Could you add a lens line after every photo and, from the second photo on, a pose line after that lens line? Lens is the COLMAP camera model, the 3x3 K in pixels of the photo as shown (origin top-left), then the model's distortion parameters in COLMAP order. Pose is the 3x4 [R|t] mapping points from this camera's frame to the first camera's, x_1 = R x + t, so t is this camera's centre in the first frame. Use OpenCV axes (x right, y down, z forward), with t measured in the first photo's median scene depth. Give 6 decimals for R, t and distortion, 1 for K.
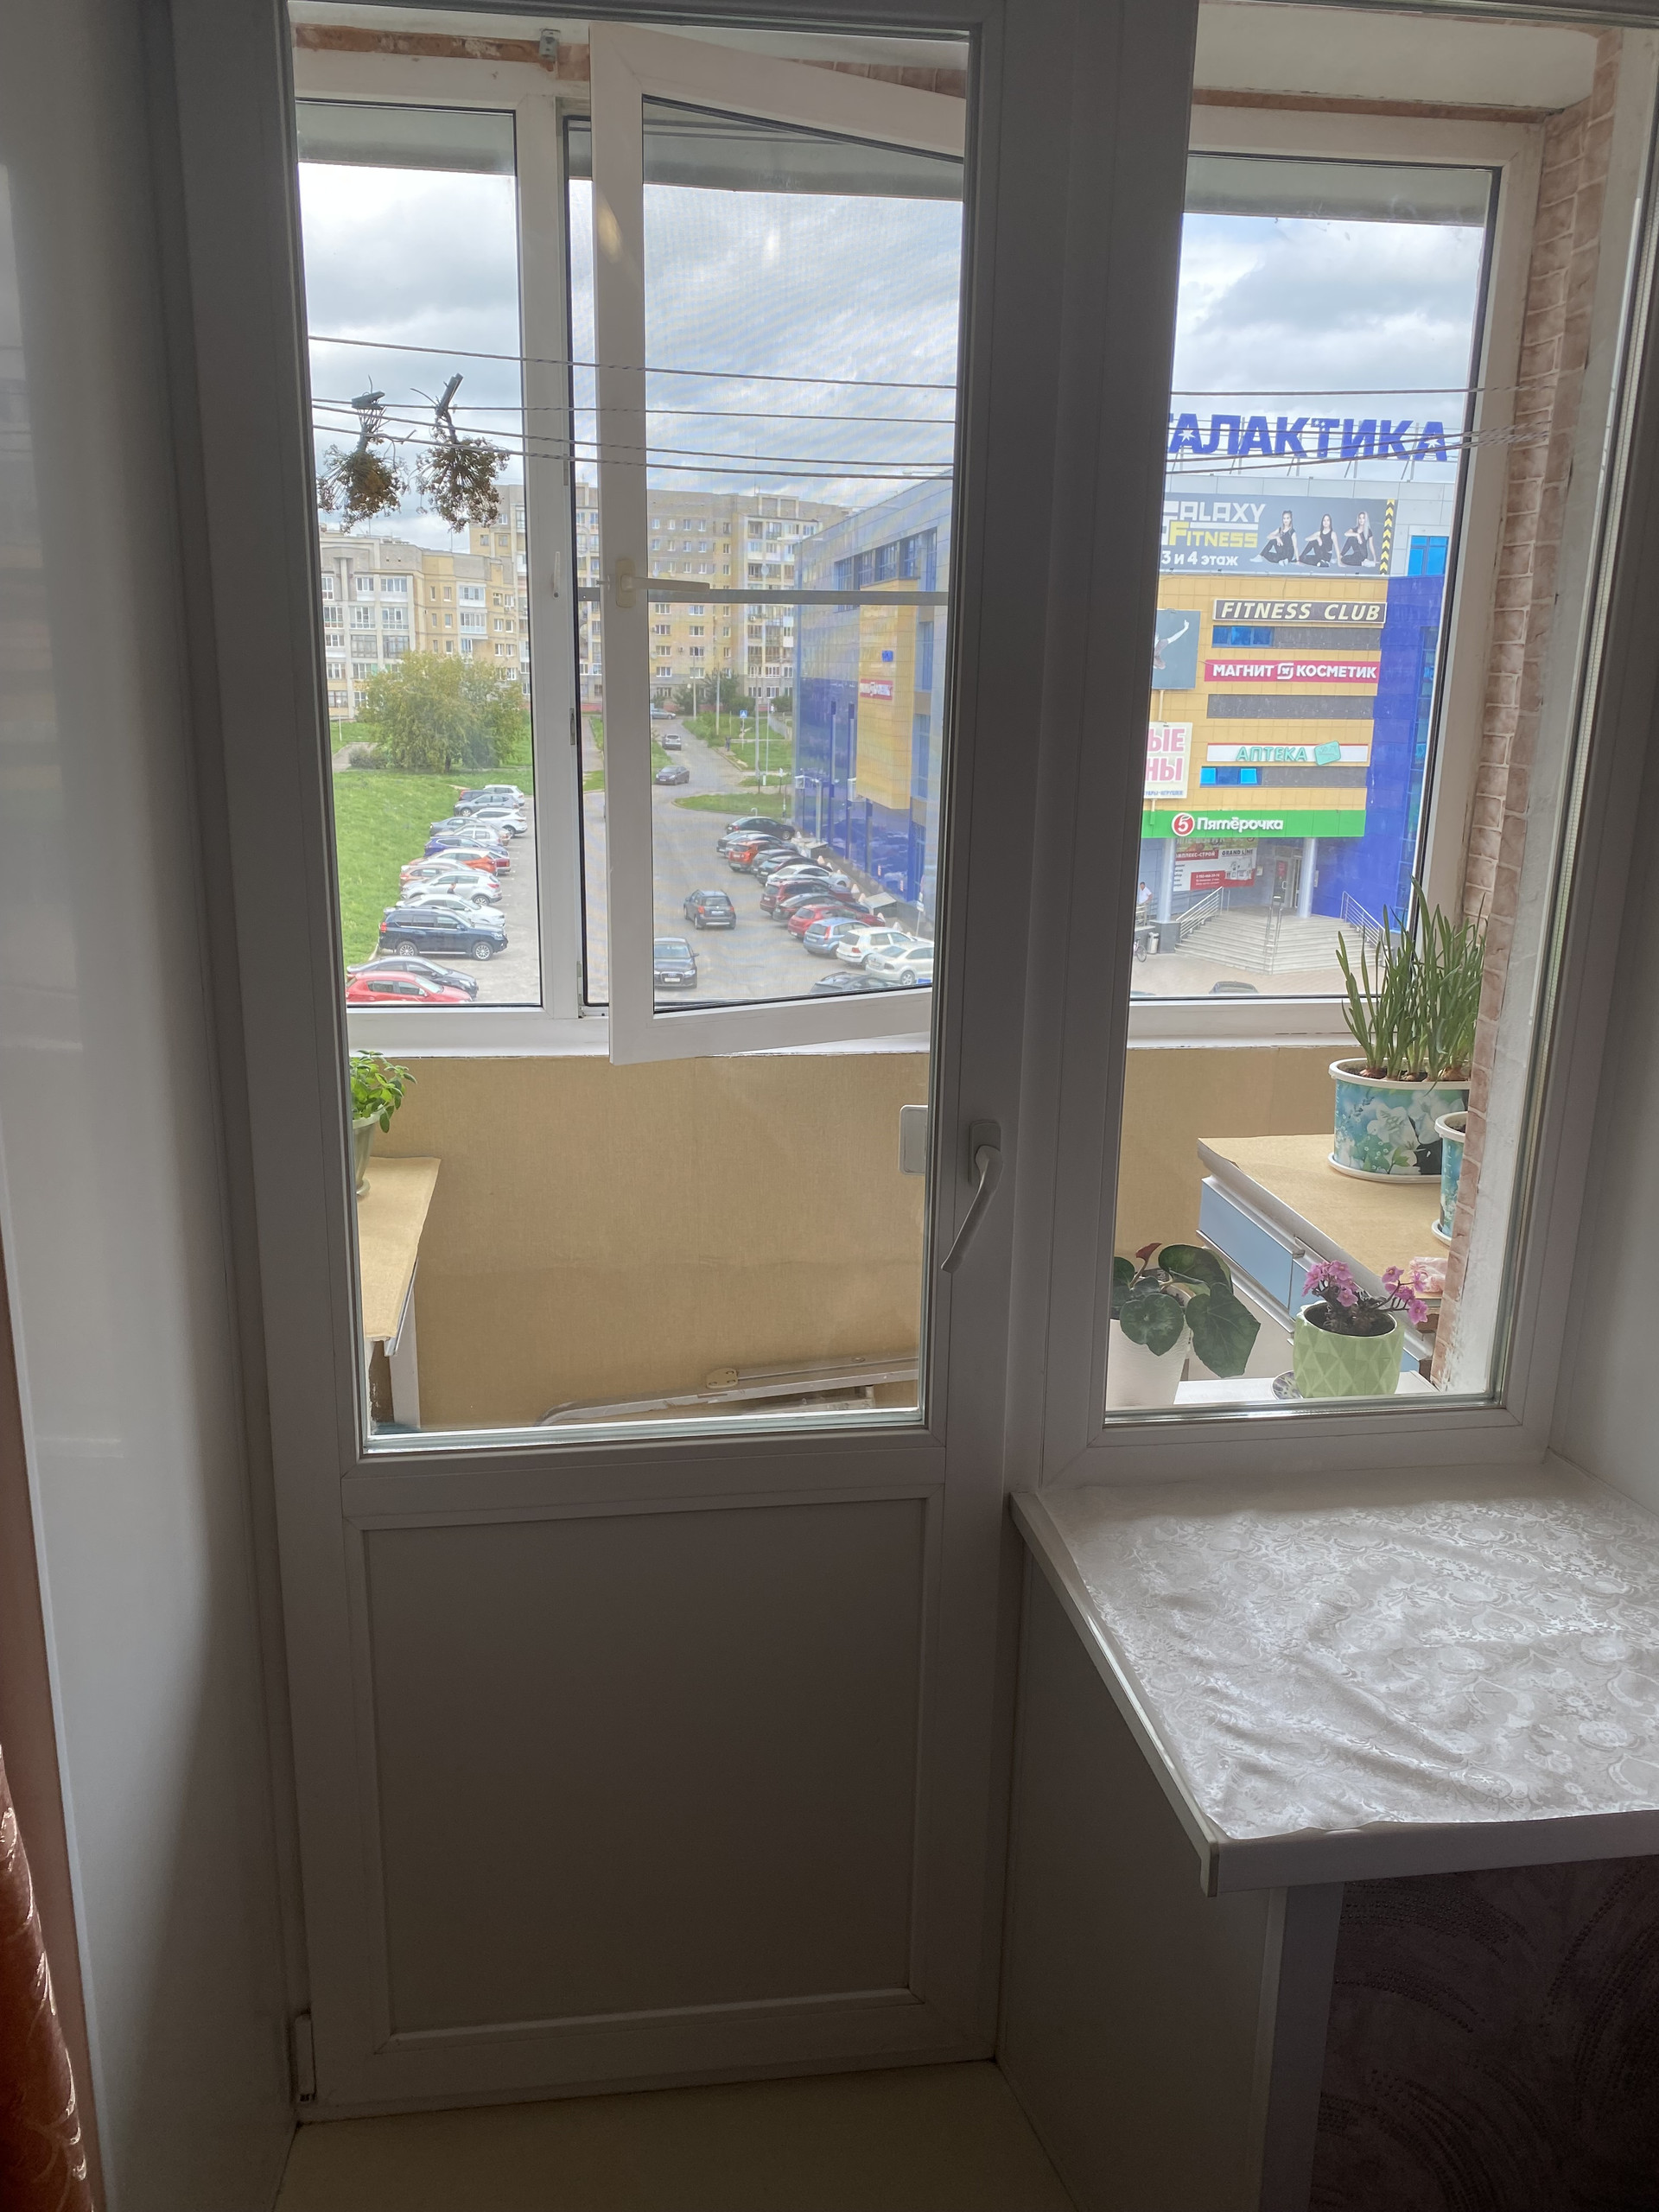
lens RADIAL K [[1695.2, 0, 846.4], [0, 1695.2, 1115.7], [0, 0, 1]] dist [0.102289, 0.000606]
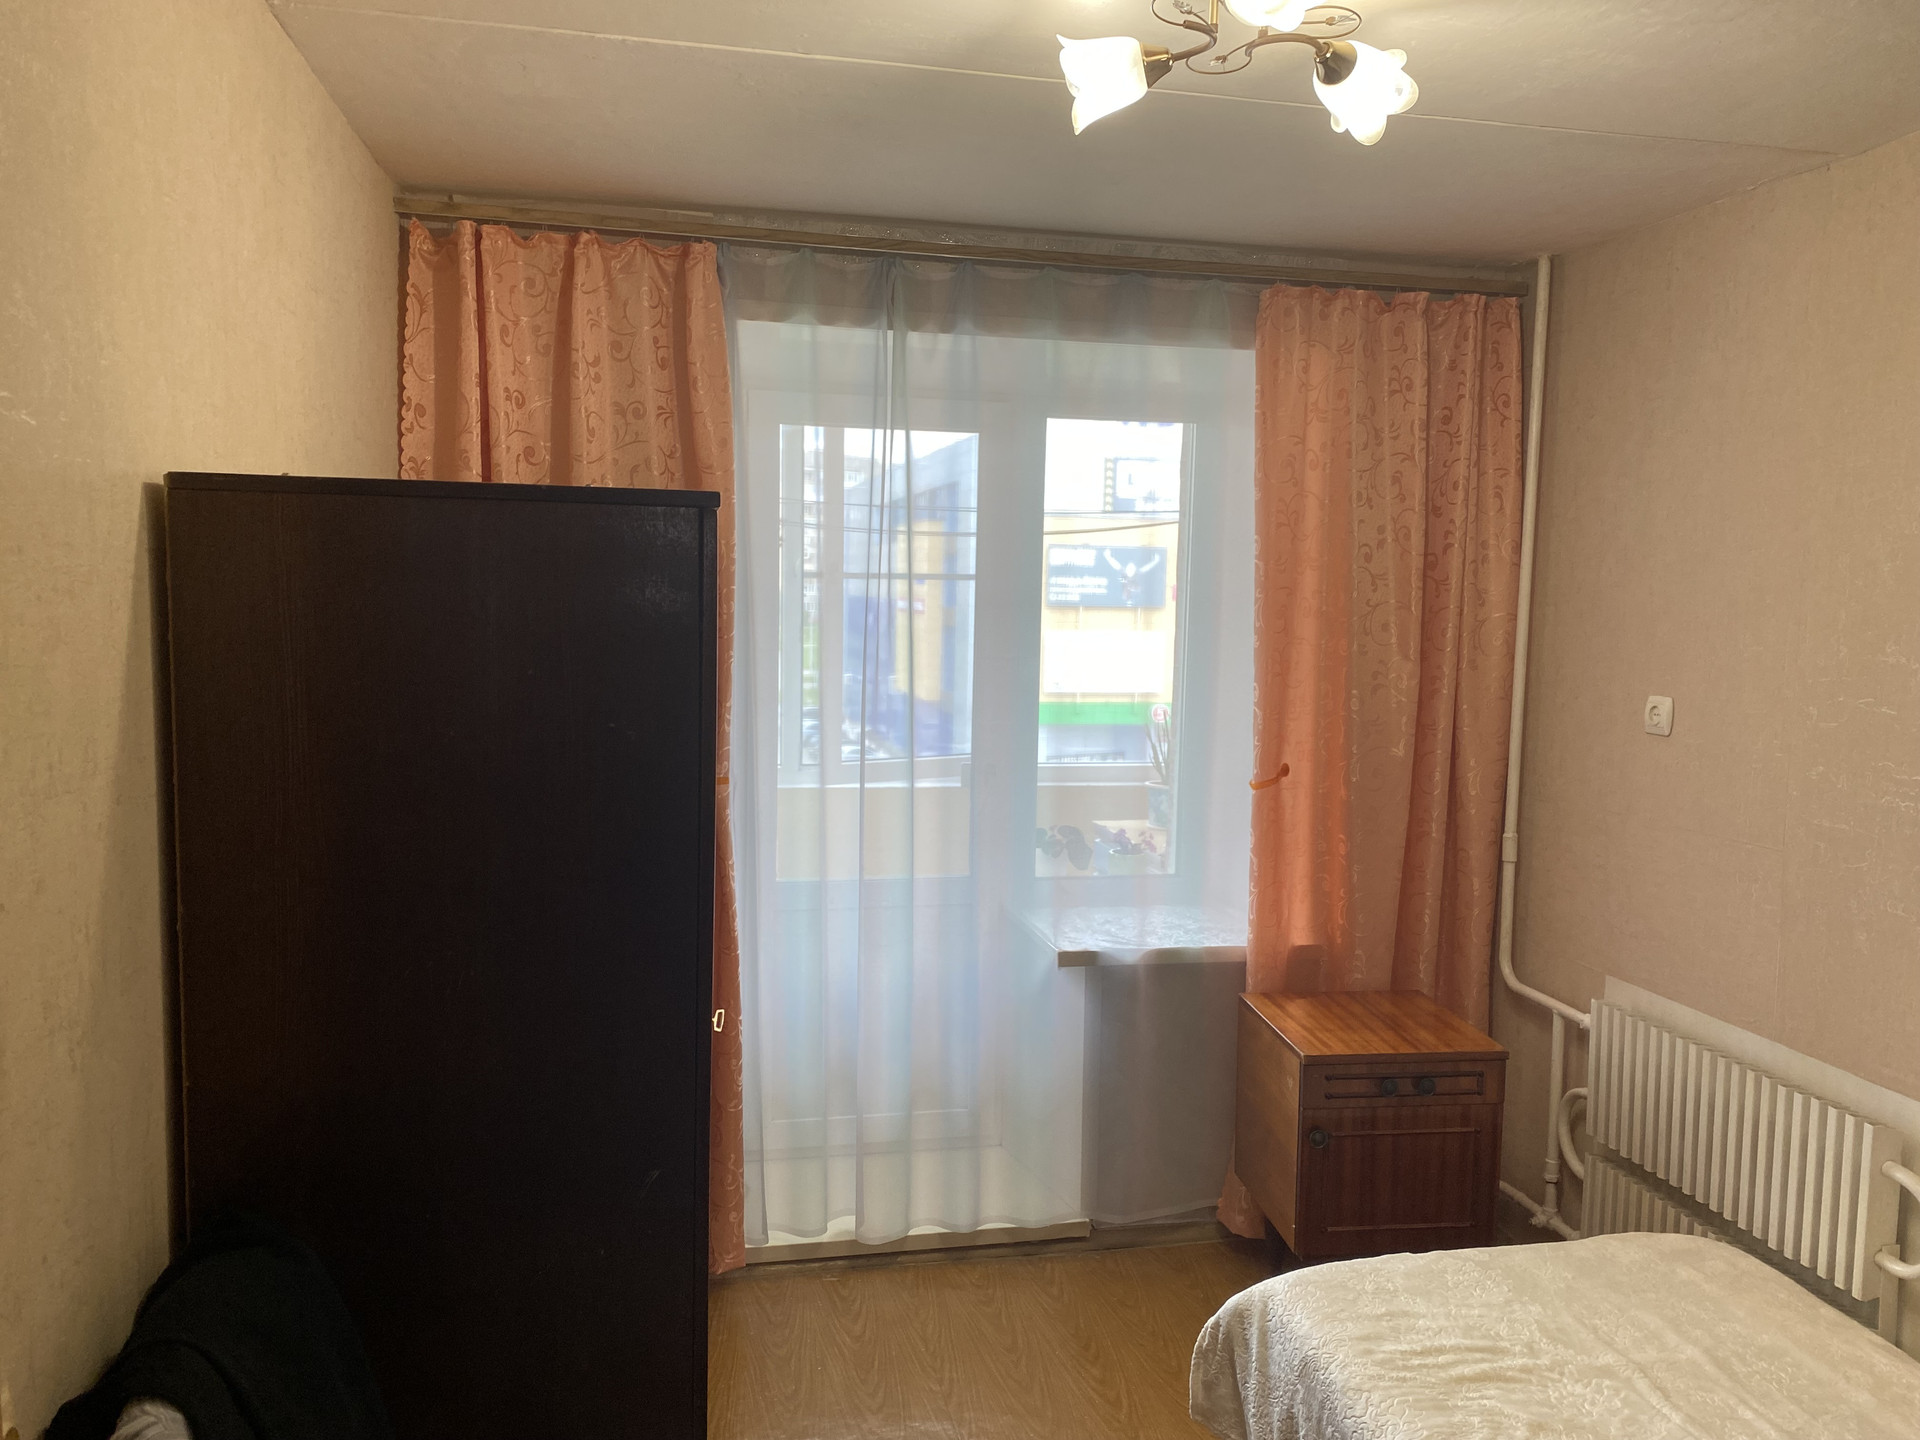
lens RADIAL K [[1471.4, 0, 960.0], [0, 1471.4, 720.0], [0, 0, 1]] dist [0.102289, 0.000606]
pose [[0.998782, 0.001189, 0.049318, -0.052227], [0.006949, 0.986351, -0.164509, 0.187995], [-0.048841, 0.164652, 0.985142, -0.828051]]
